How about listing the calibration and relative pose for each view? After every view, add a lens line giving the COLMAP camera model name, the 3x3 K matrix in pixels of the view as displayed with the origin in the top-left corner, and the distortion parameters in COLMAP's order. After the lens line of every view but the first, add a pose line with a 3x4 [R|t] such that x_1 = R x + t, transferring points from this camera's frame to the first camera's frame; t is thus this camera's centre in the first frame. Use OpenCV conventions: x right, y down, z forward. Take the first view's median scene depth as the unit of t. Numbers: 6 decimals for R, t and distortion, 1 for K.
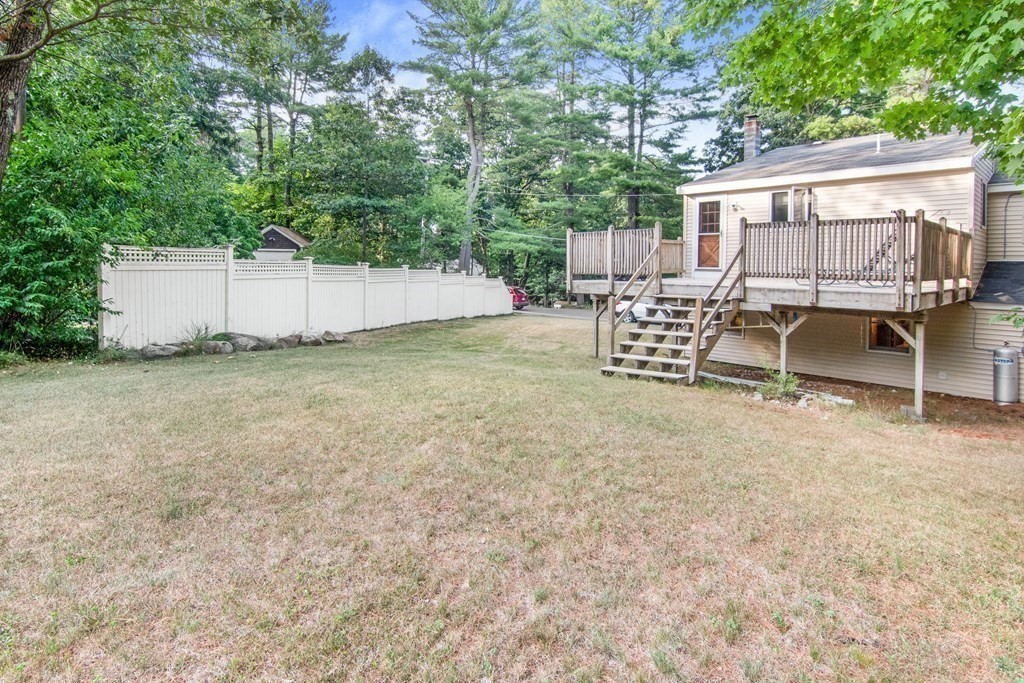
lens RADIAL K [[534.3, 0, 512.2], [0, 534.3, 285.4], [0, 0, 1]] dist [0.000060, -0.000082]
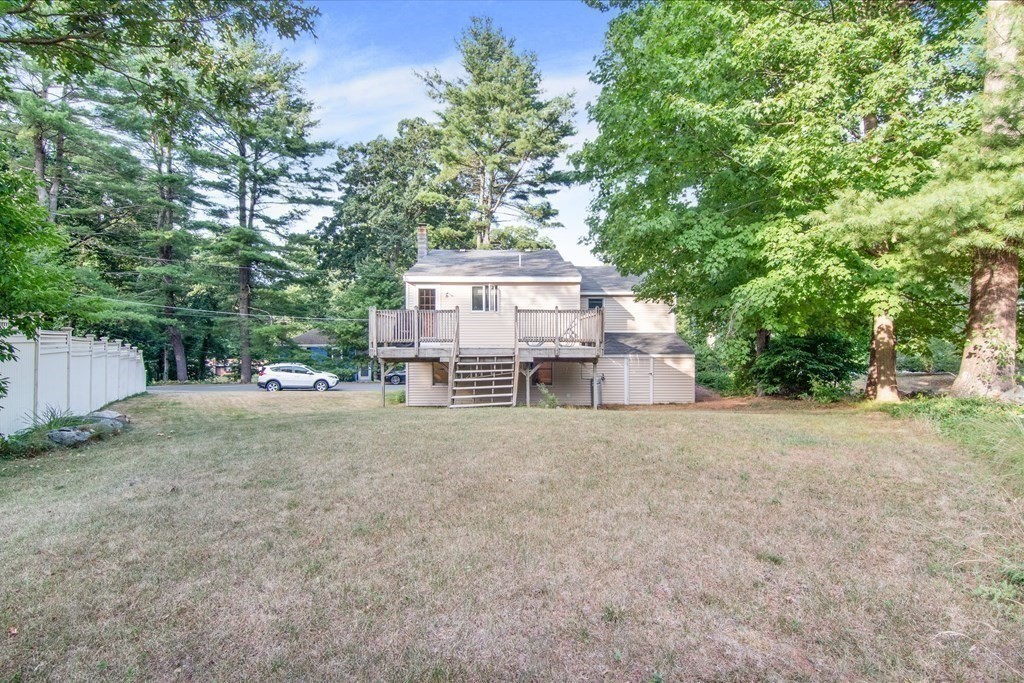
lens RADIAL K [[509.4, 0, 512.0], [0, 509.4, 341.5], [0, 0, 1]] dist [0.000014, -0.000067]
pose [[0.680765, -0.010457, 0.732427, -0.208030], [0.032328, 0.999353, -0.015780, 0.001883], [-0.731788, 0.034420, 0.680662, -0.014278]]
